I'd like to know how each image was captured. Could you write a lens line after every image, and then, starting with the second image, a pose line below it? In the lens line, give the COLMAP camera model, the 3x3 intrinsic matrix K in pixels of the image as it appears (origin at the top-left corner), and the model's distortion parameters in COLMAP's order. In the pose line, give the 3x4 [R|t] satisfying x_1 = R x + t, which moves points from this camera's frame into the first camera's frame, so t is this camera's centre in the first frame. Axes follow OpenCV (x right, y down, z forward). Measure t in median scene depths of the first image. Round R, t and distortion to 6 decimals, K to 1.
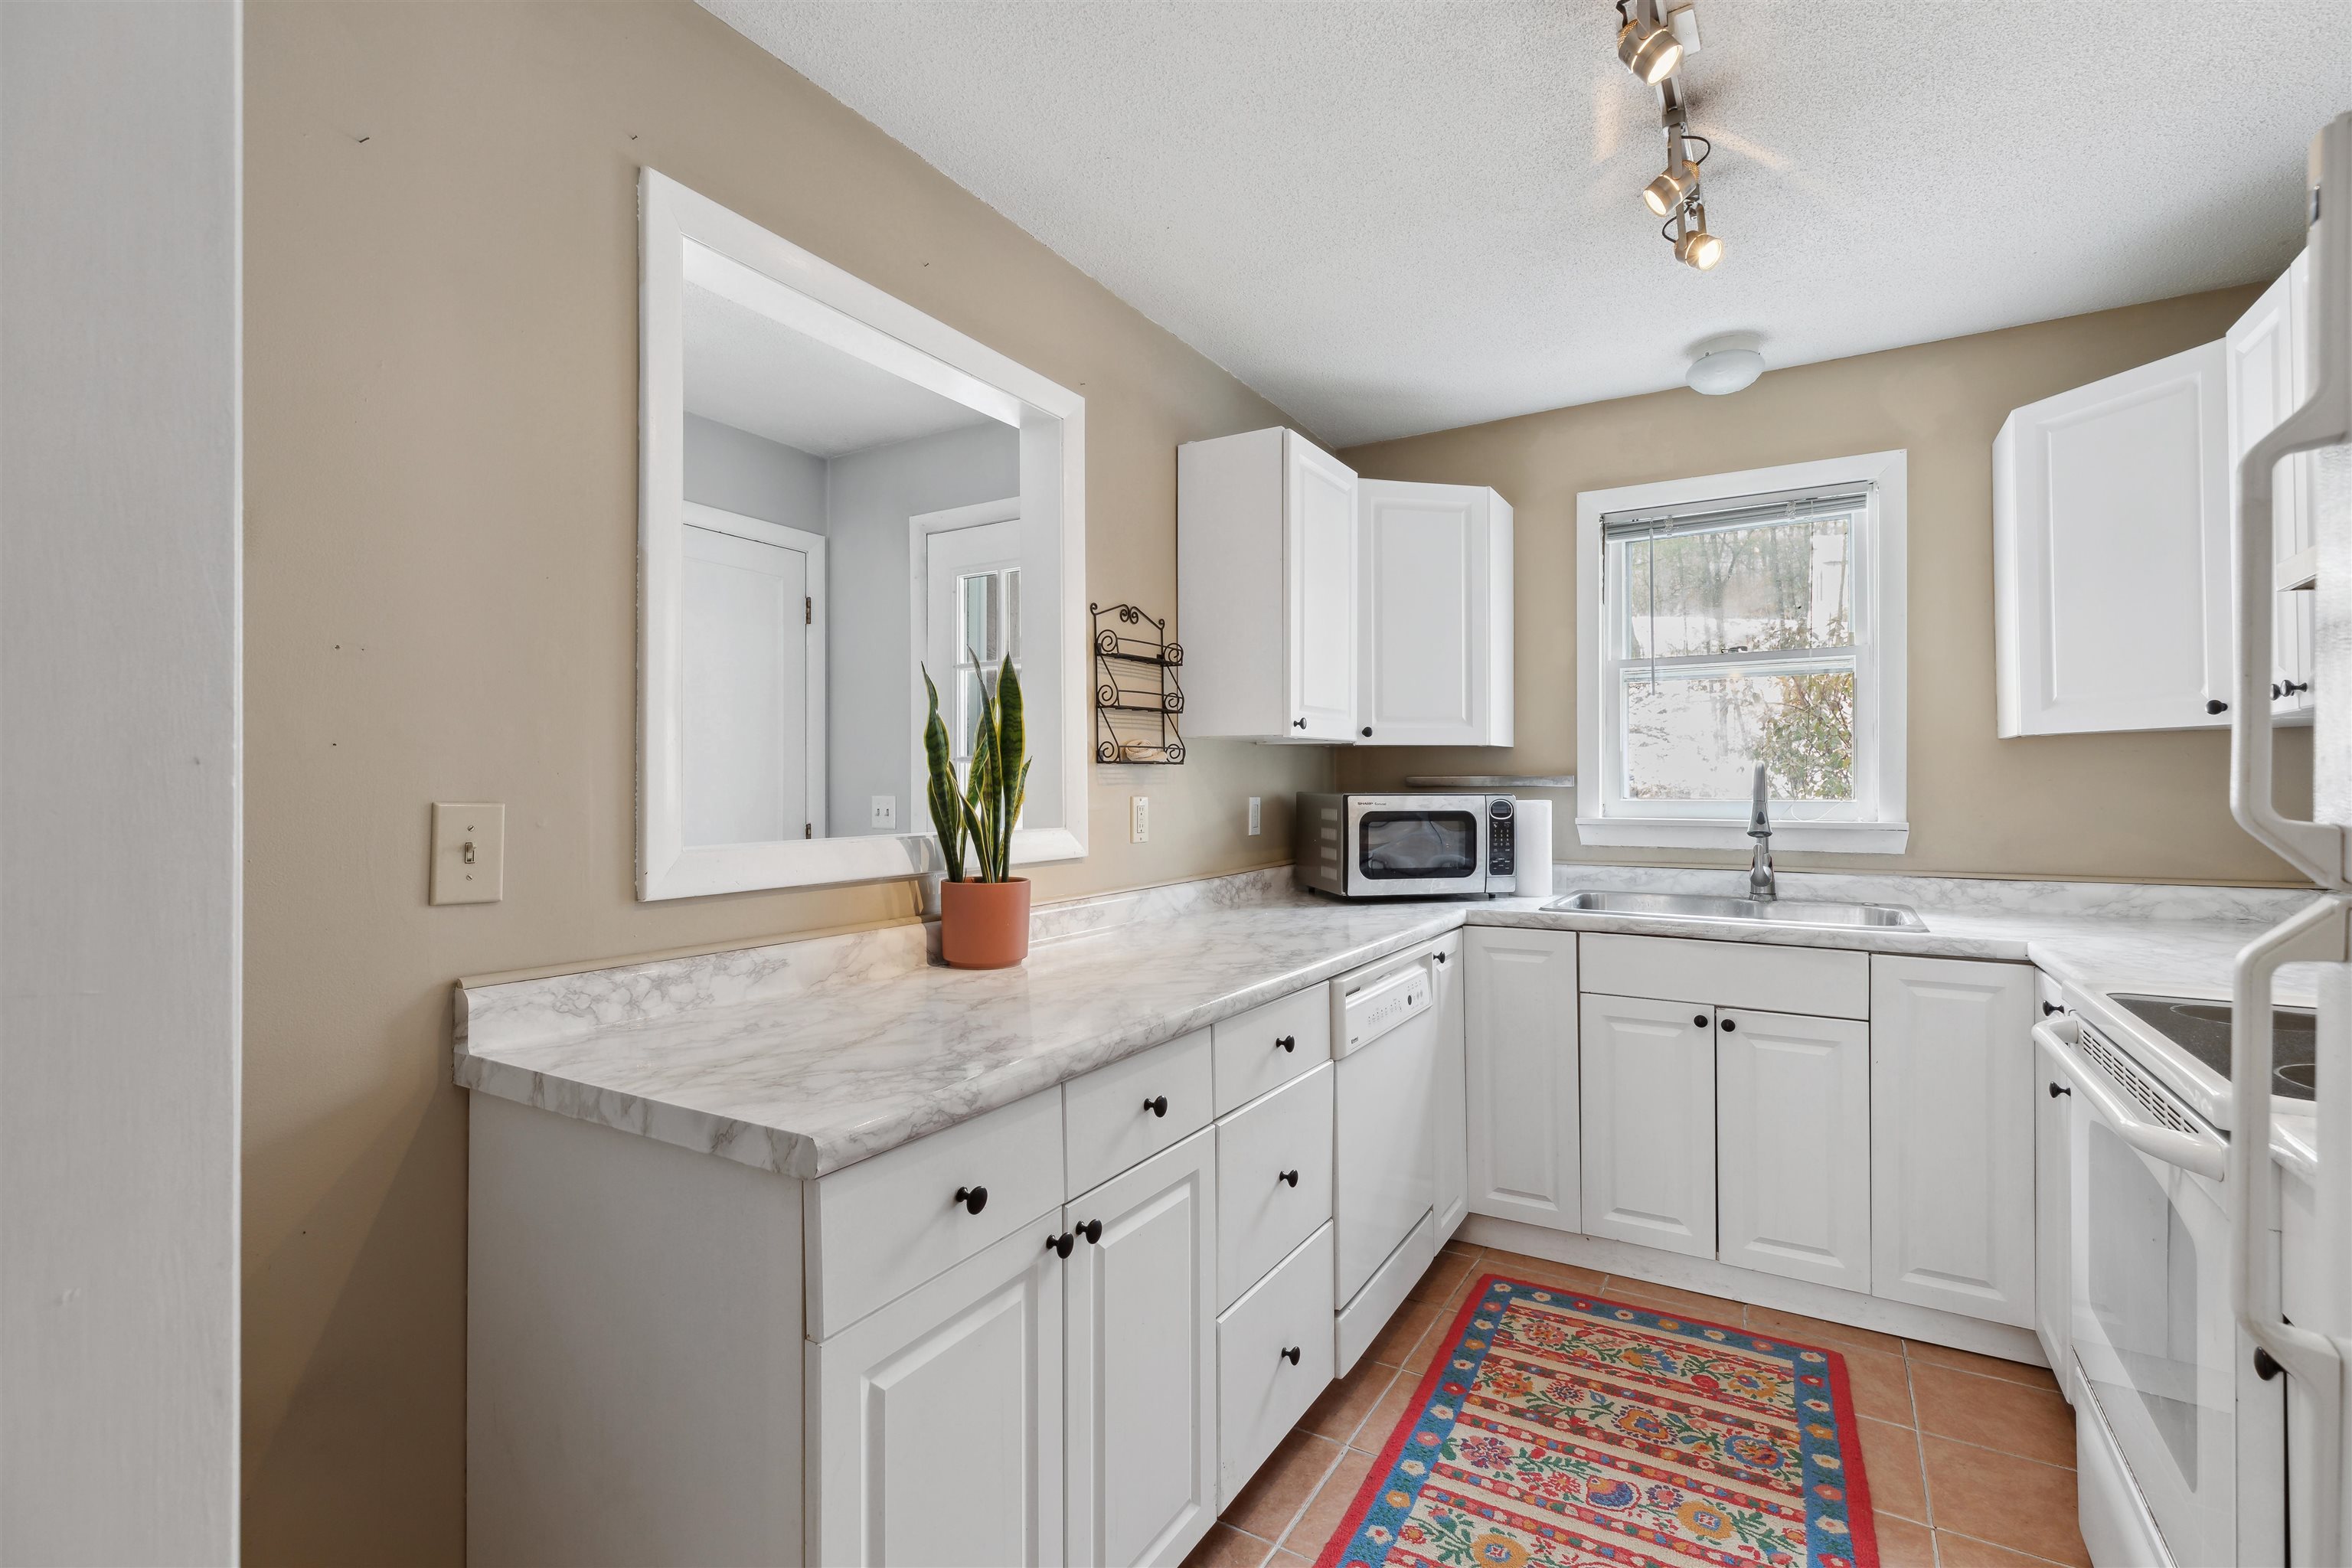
lens RADIAL K [[1057.2, 0, 1176.0], [0, 1057.2, 784.0], [0, 0, 1]] dist [0.000438, -0.000956]
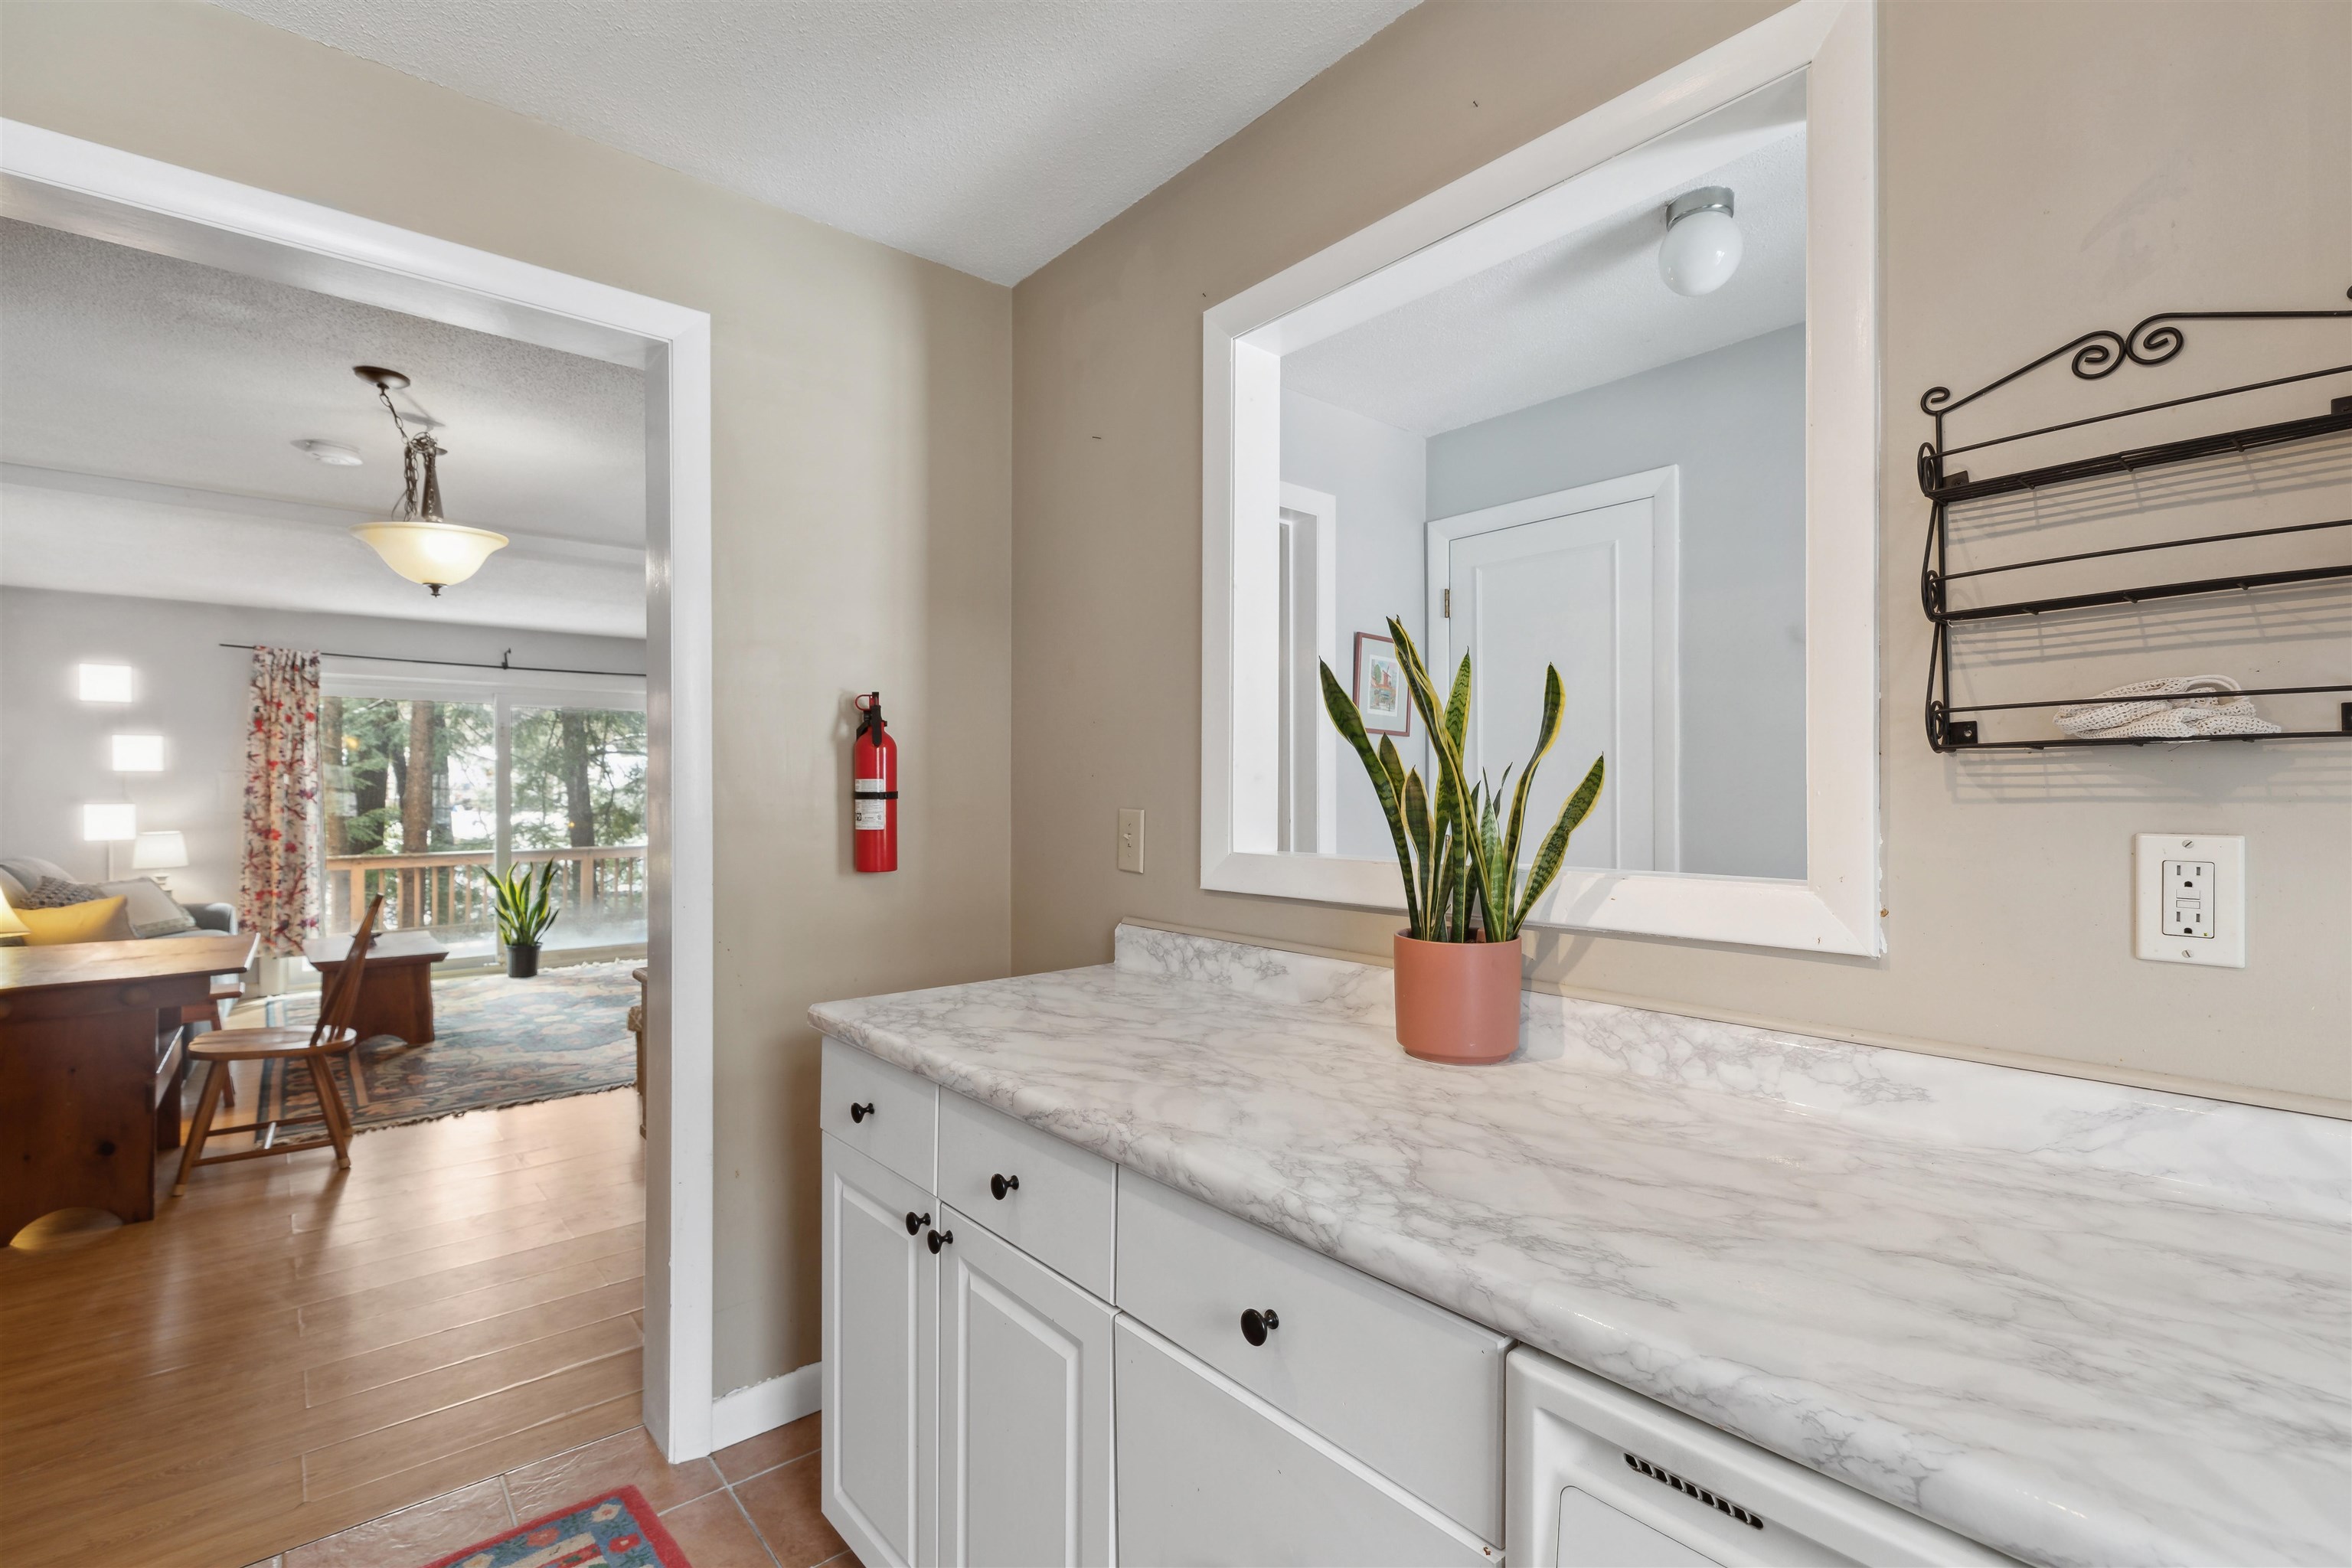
lens RADIAL K [[1049.6, 0, 1178.3], [0, 1049.6, 790.9], [0, 0, 1]] dist [0.003675, 0.000523]
pose [[-0.313698, 0.003576, -0.949516, 0.460523], [0.005939, 0.999981, 0.001804, -0.006462], [0.949504, -0.005073, -0.313714, 0.880708]]
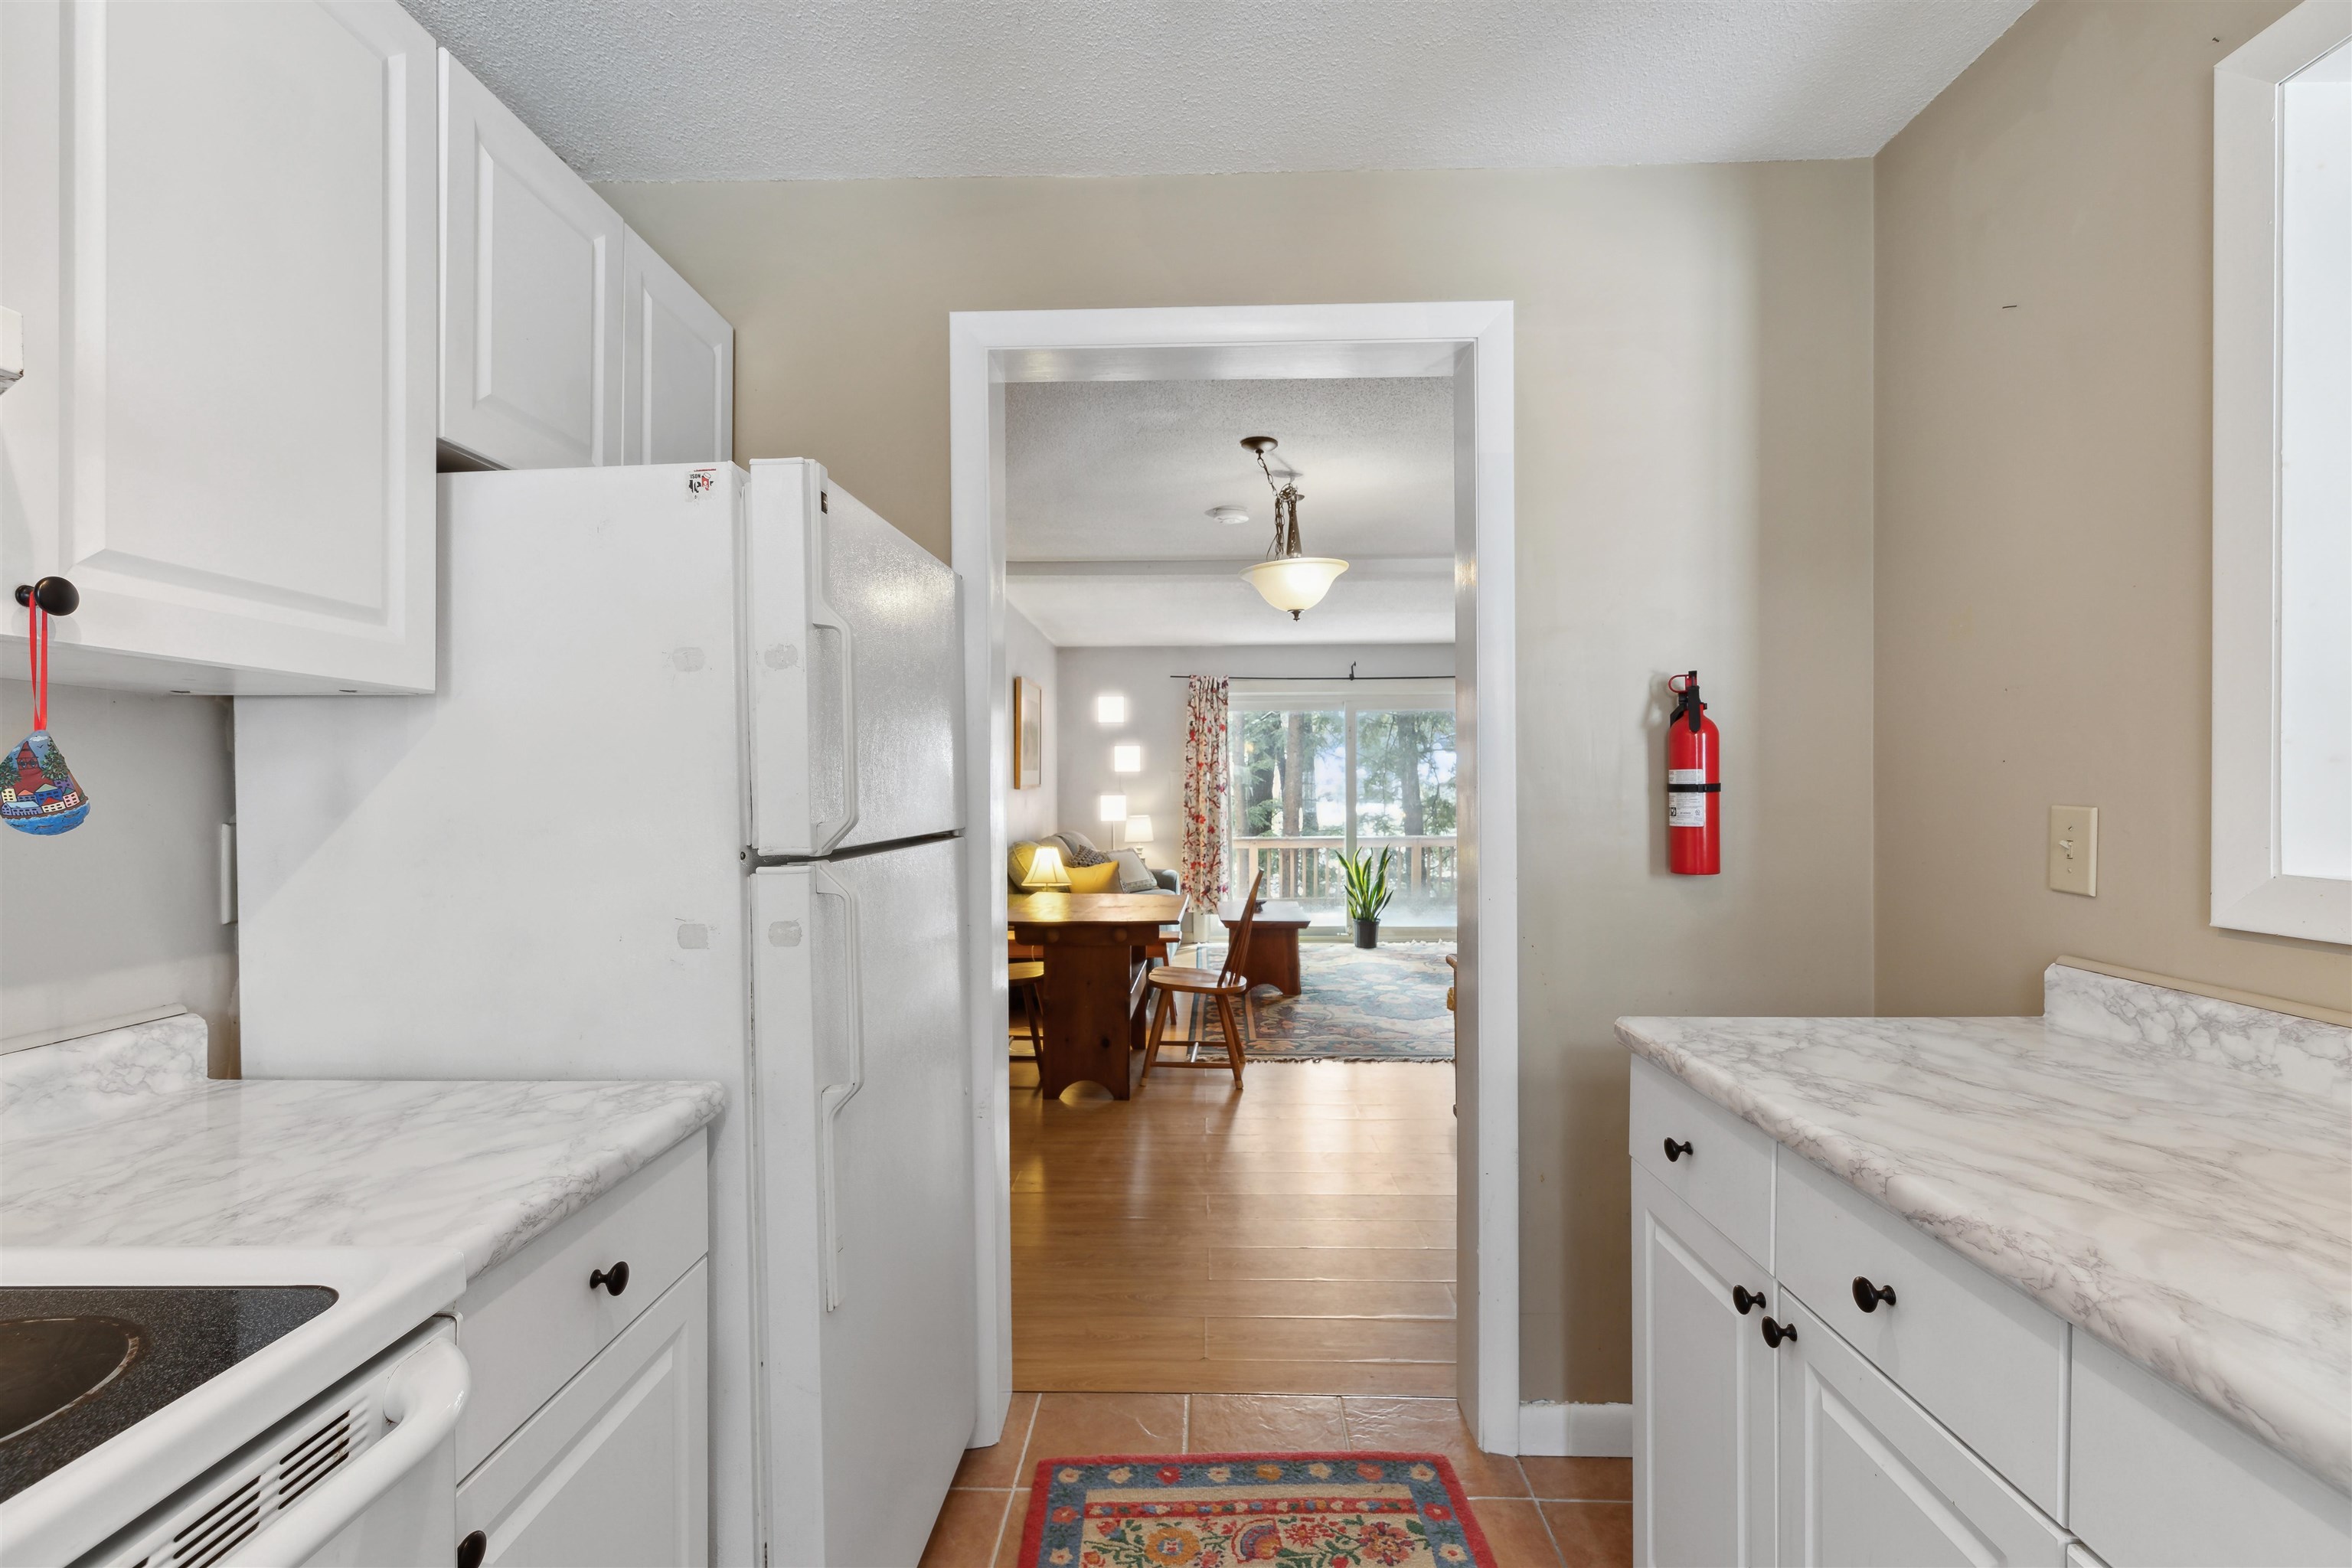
lens RADIAL K [[1052.9, 0, 1183.4], [0, 1052.9, 786.1], [0, 0, 1]] dist [0.003171, -0.000827]
pose [[-0.868283, 0.006288, -0.496029, 0.418652], [0.008799, 0.999958, -0.002727, -0.005244], [0.495990, -0.006732, -0.868302, 0.853174]]
